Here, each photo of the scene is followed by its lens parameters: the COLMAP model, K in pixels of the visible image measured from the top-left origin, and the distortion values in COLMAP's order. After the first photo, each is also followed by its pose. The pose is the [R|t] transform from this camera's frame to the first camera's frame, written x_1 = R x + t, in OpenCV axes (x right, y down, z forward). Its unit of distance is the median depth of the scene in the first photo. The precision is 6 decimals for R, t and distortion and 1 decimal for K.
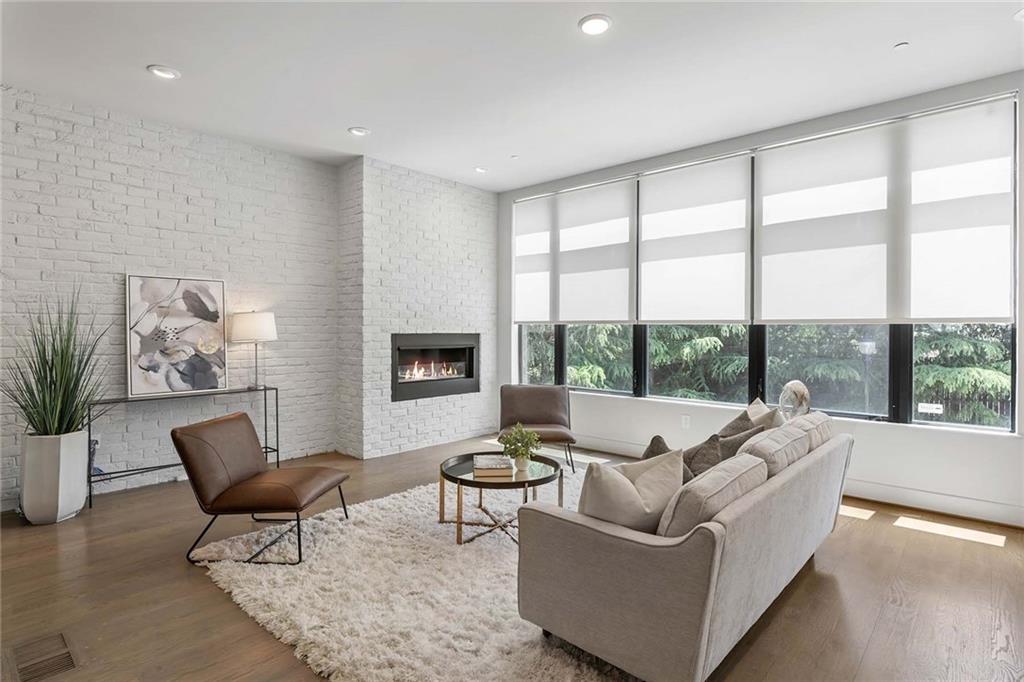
lens RADIAL K [[533.0, 0, 512.0], [0, 533.0, 341.0], [0, 0, 1]] dist [0.003608, 0.000672]
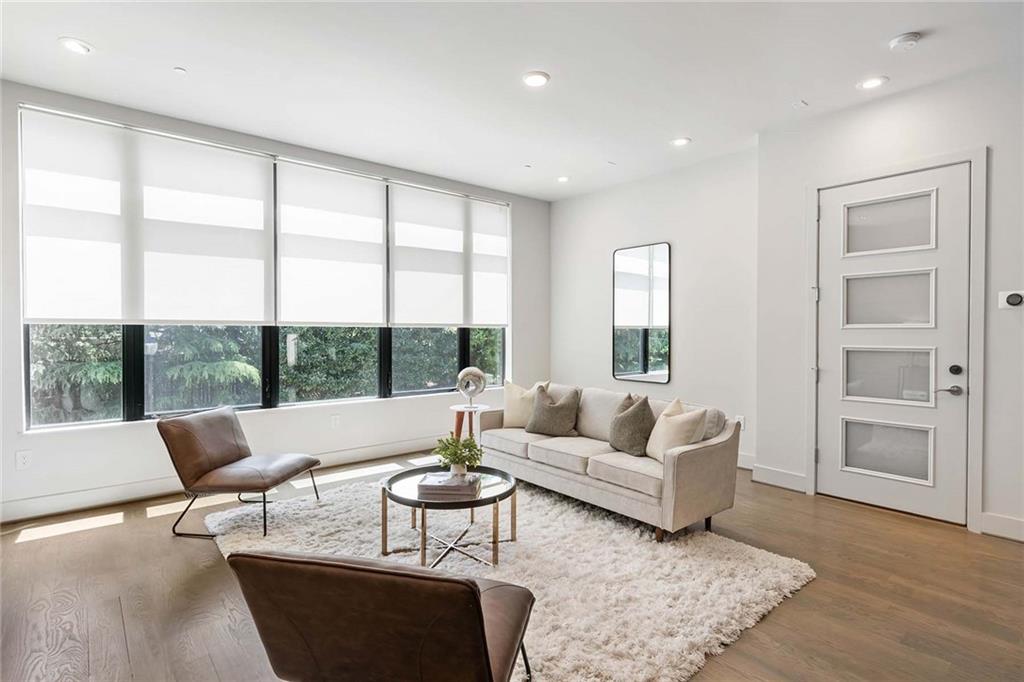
lens RADIAL K [[510.1, 0, 512.0], [0, 510.1, 341.0], [0, 0, 1]] dist [-0.005637, -0.000585]
pose [[0.129813, -0.021363, 0.991308, -0.556548], [0.022313, 0.999578, 0.018620, -0.012514], [-0.991287, 0.019702, 0.130234, 0.505902]]
